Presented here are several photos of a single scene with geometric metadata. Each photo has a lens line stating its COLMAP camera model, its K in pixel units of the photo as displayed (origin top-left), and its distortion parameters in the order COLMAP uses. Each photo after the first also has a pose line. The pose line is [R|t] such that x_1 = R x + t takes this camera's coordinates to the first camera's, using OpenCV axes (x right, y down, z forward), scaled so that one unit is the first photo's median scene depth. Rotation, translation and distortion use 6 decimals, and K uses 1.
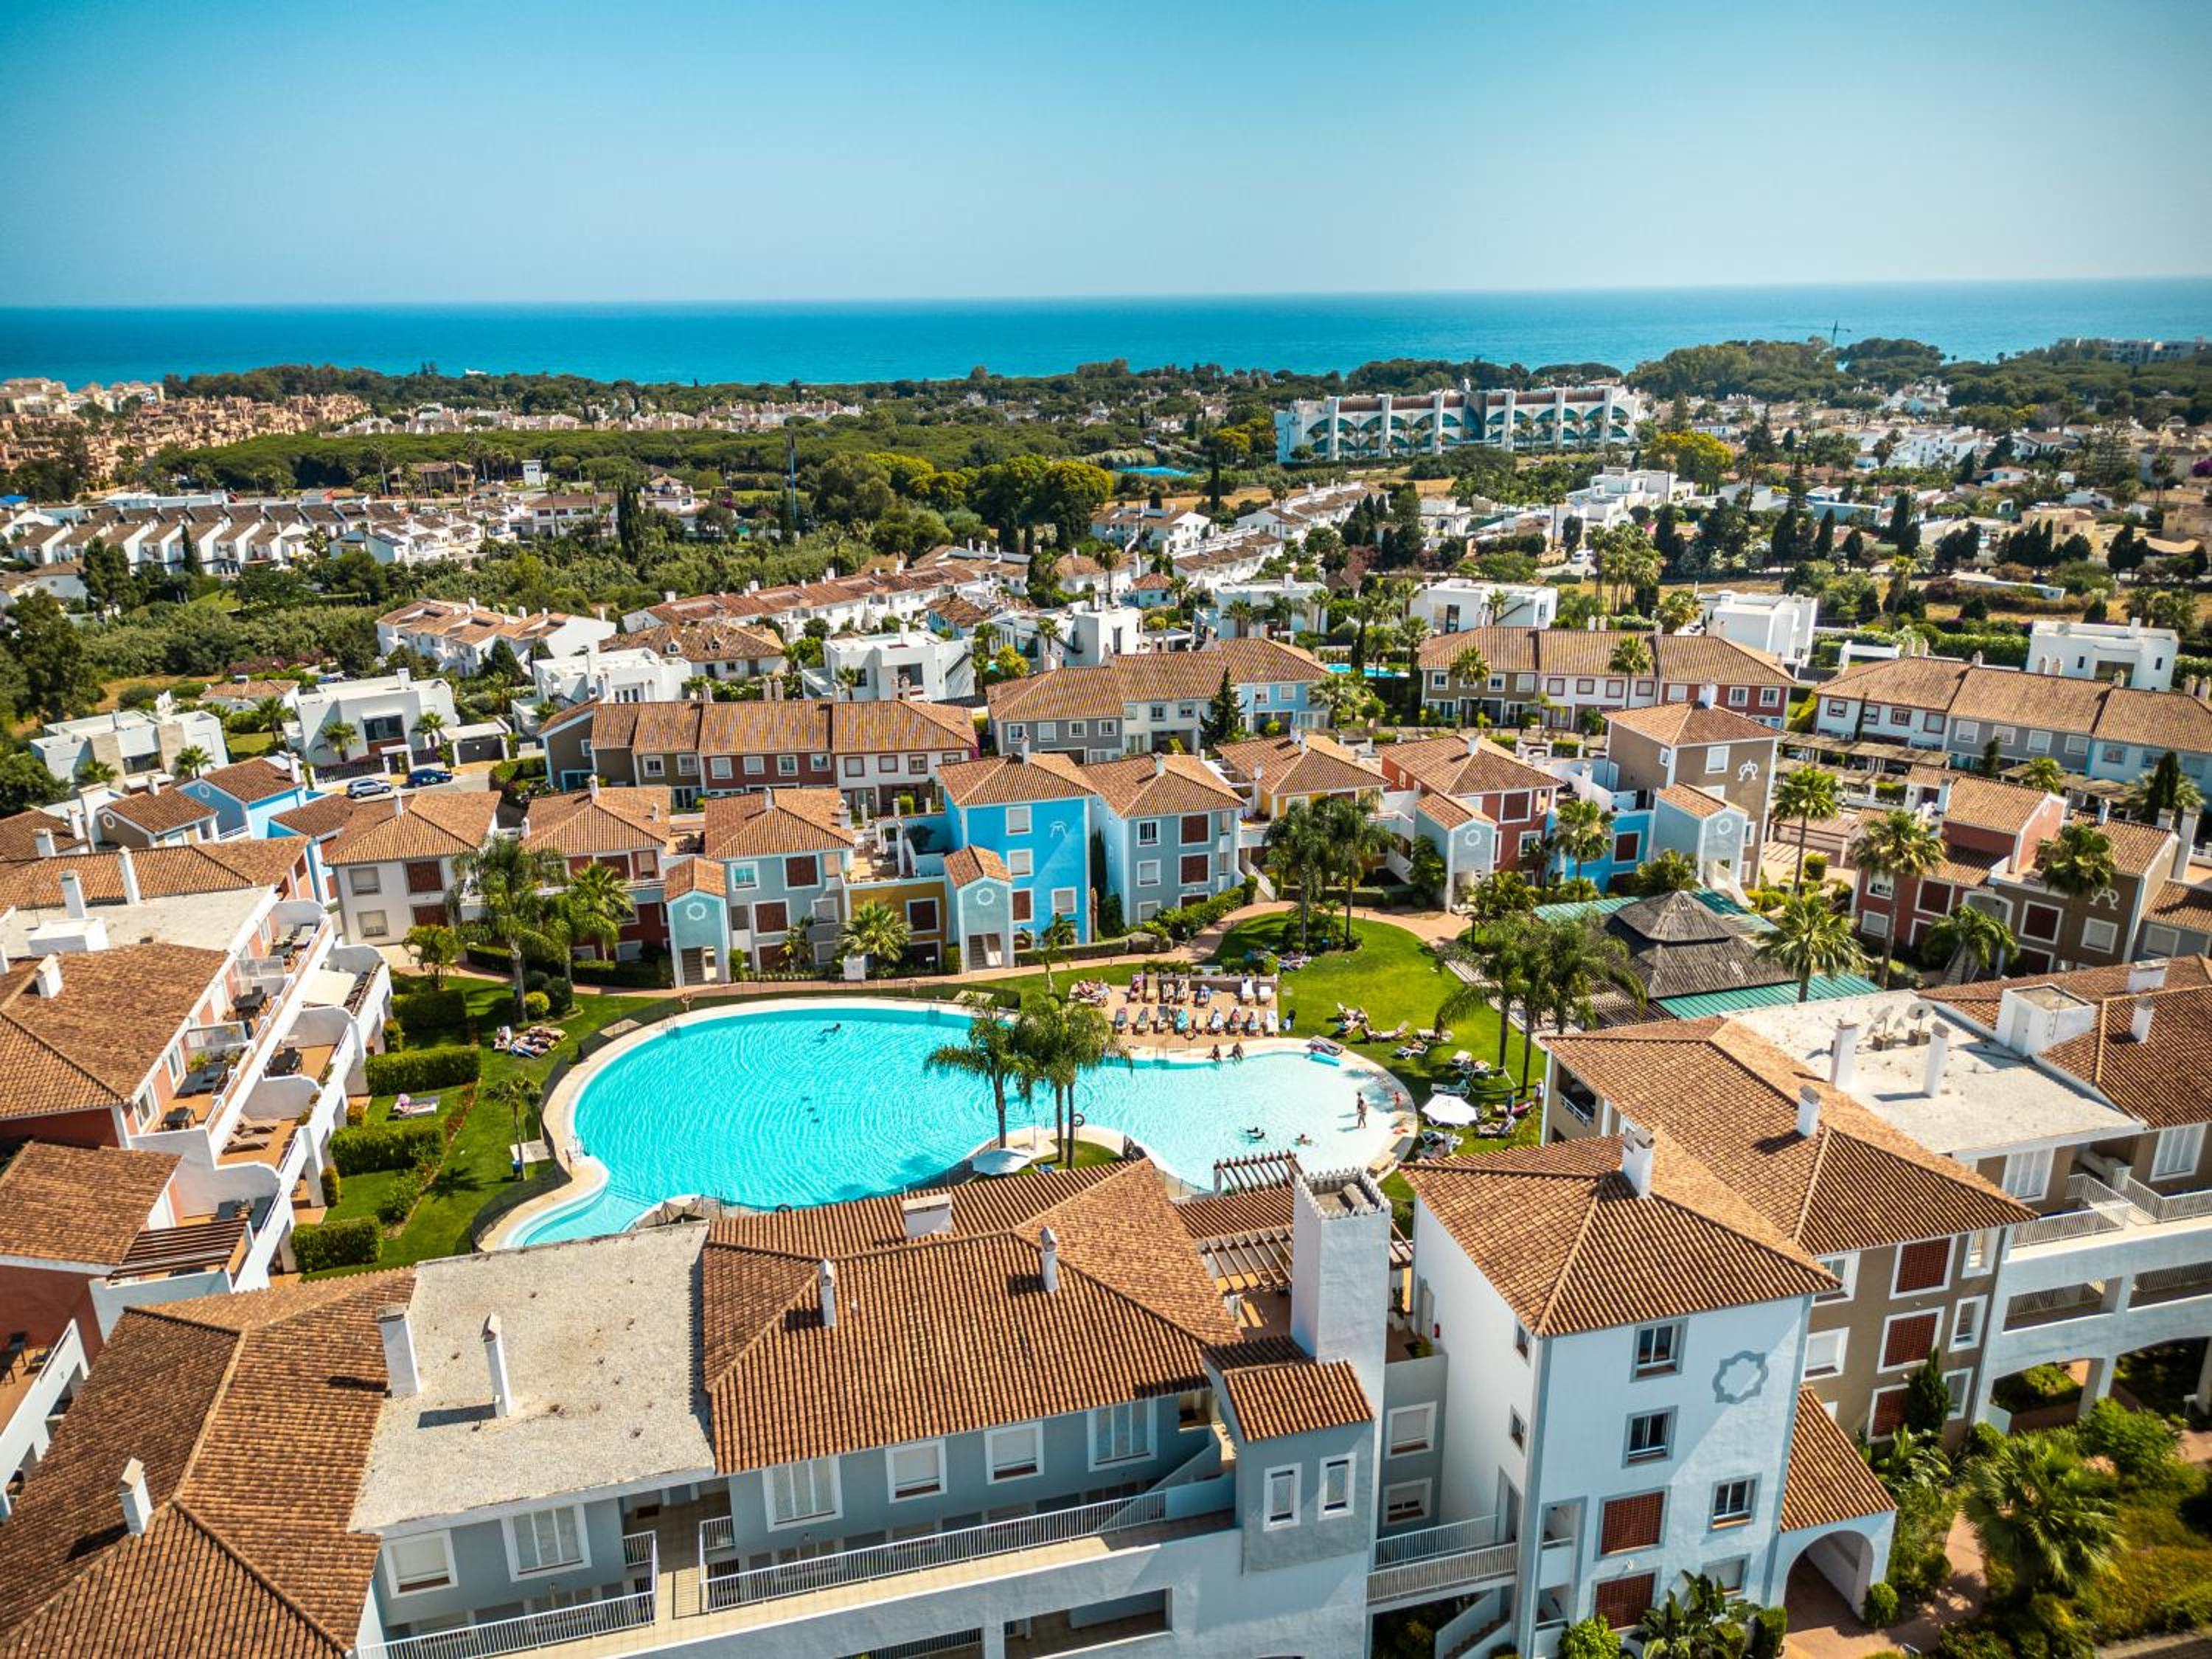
lens RADIAL K [[1562.6, 0, 1106.0], [0, 1562.6, 829.5], [0, 0, 1]] dist [0.001694, 0.000194]
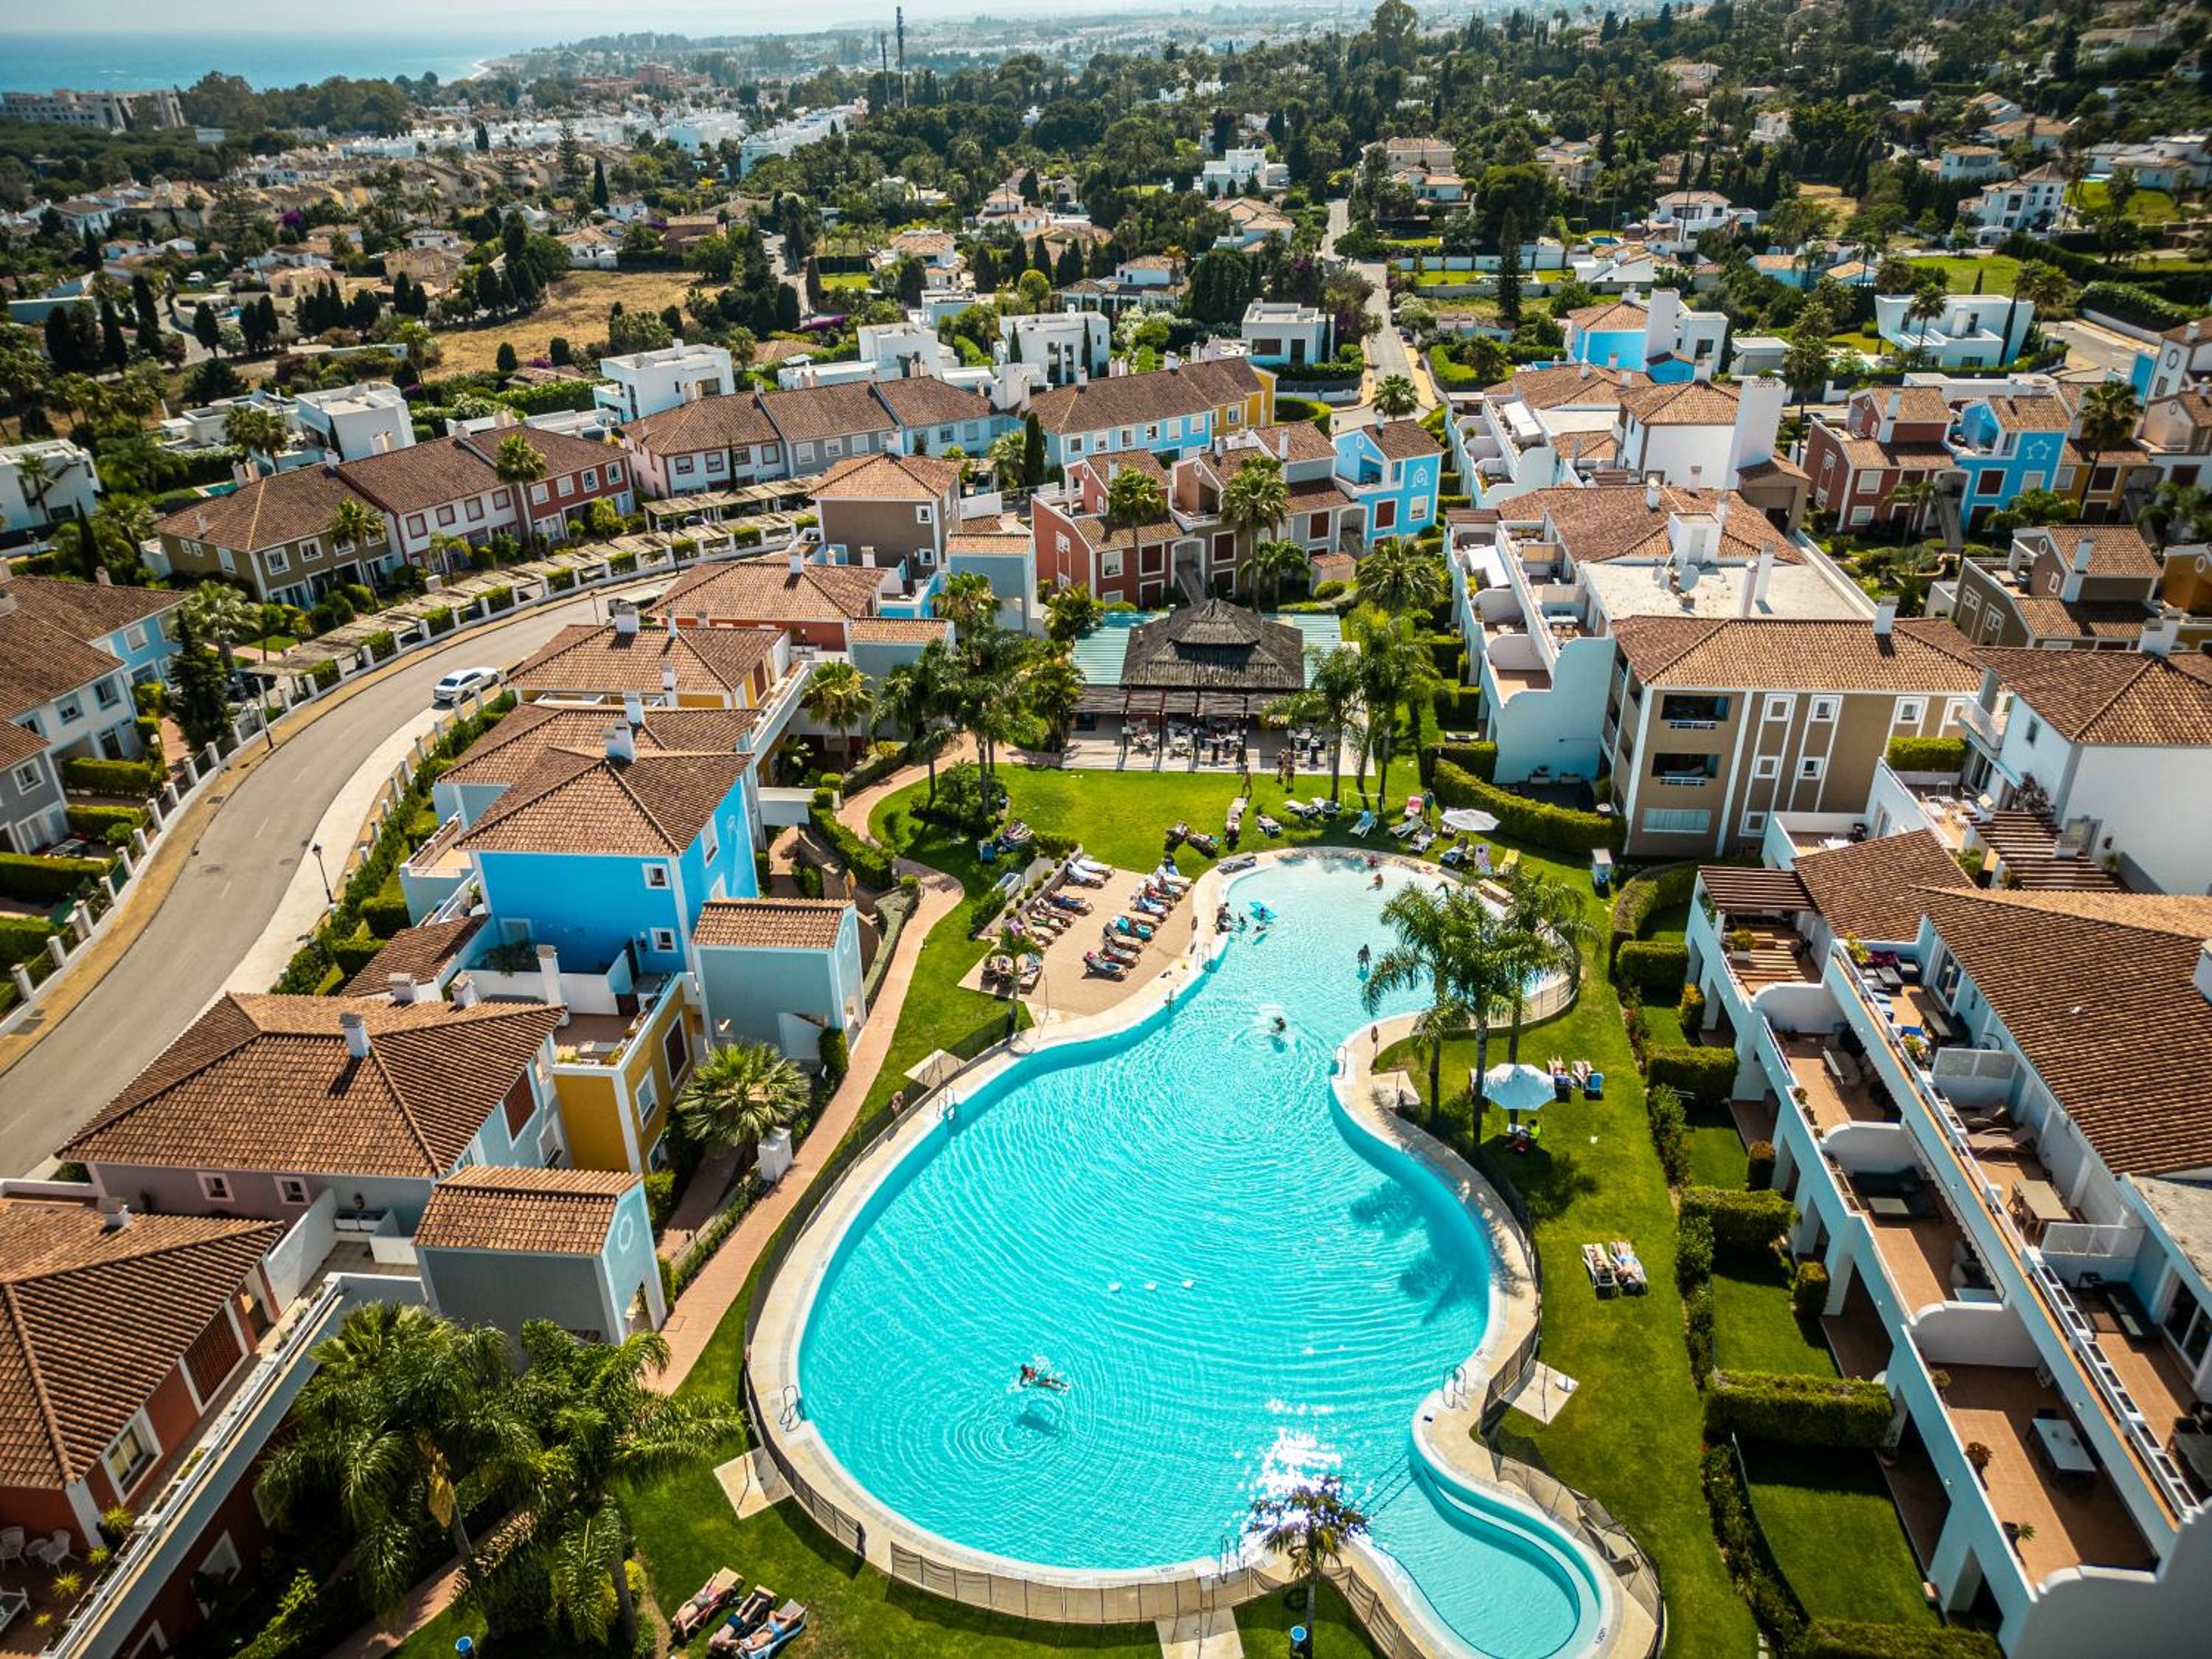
lens RADIAL K [[1562.6, 0, 1106.0], [0, 1562.6, 829.5], [0, 0, 1]] dist [0.001694, 0.000194]
pose [[0.335522, -0.420627, 0.842910, -0.588275], [0.307331, 0.894697, 0.324136, -0.179971], [-0.890490, 0.150298, 0.429462, 0.637614]]
